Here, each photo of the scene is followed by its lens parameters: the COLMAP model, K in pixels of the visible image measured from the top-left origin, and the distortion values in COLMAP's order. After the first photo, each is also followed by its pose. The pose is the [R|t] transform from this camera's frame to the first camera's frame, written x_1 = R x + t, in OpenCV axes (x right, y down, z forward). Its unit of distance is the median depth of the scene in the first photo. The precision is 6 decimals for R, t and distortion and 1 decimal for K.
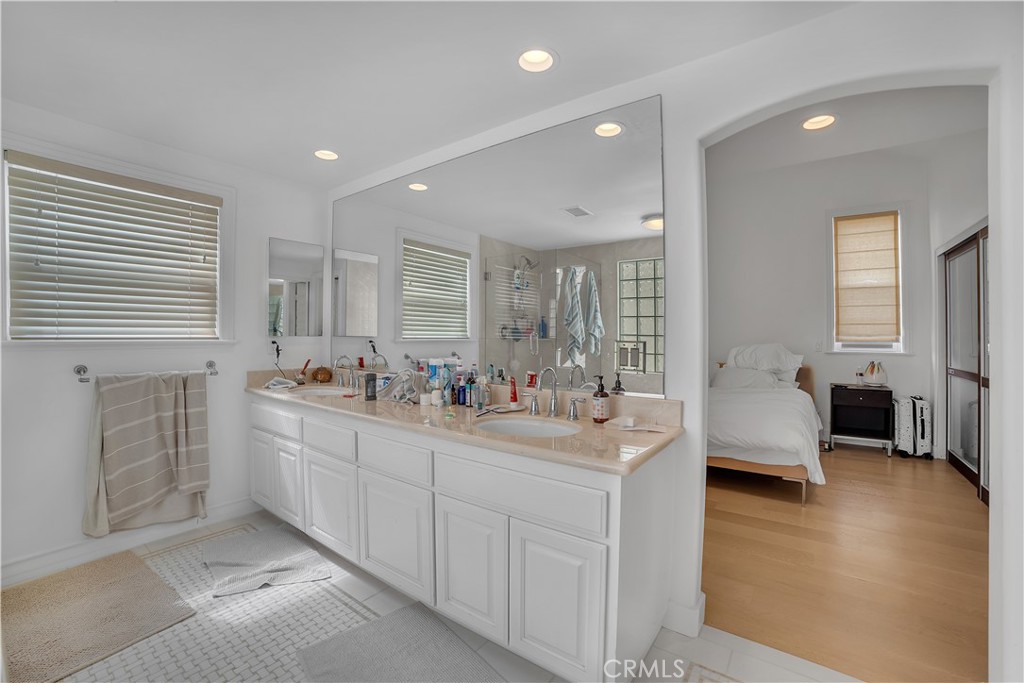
lens RADIAL K [[445.1, 0, 515.1], [0, 445.1, 335.7], [0, 0, 1]] dist [-0.103194, 0.037448]
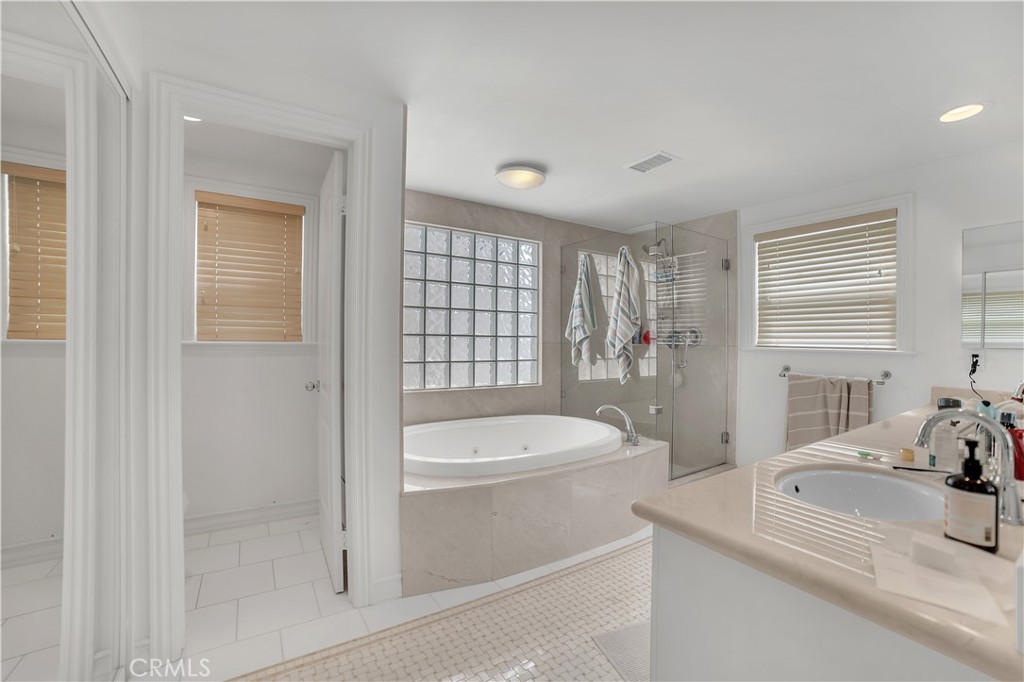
lens RADIAL K [[445.1, 0, 515.1], [0, 445.1, 335.2], [0, 0, 1]] dist [-0.103194, 0.037448]
pose [[-0.368153, -0.016769, -0.929614, 0.609351], [-0.020940, 0.999733, -0.009741, 0.001395], [0.929529, 0.015880, -0.368406, 0.600131]]
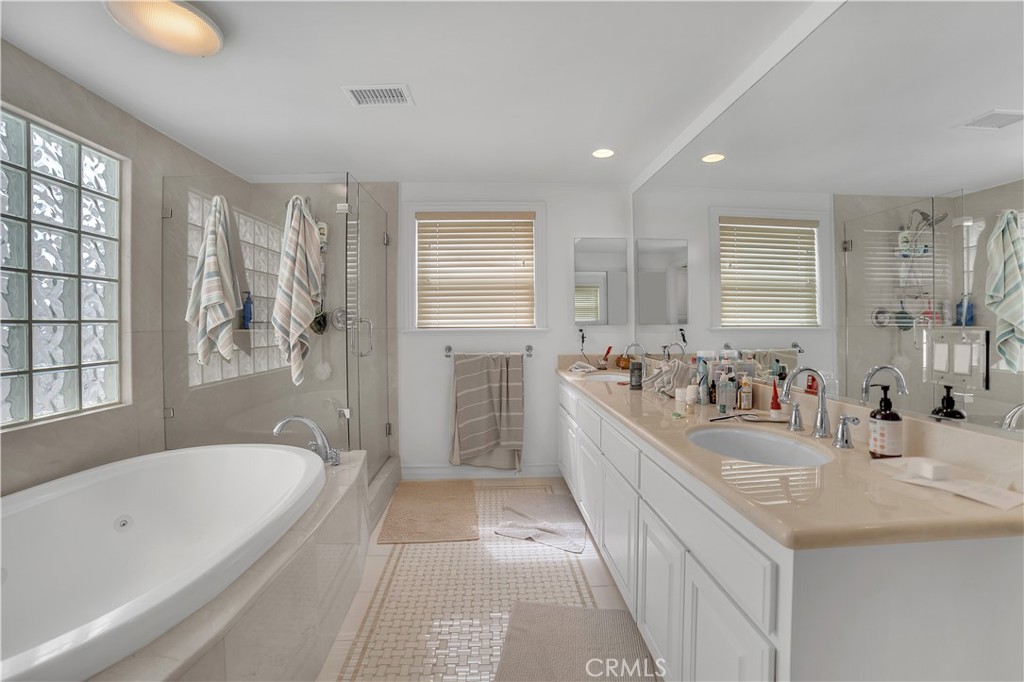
lens RADIAL K [[440.2, 0, 515.1], [0, 440.2, 319.1], [0, 0, 1]] dist [-0.100348, 0.035443]
pose [[0.626526, -0.015906, -0.779239, 0.276206], [0.006098, 0.999861, -0.015506, 0.002814], [0.779377, 0.004963, 0.626536, 0.191735]]
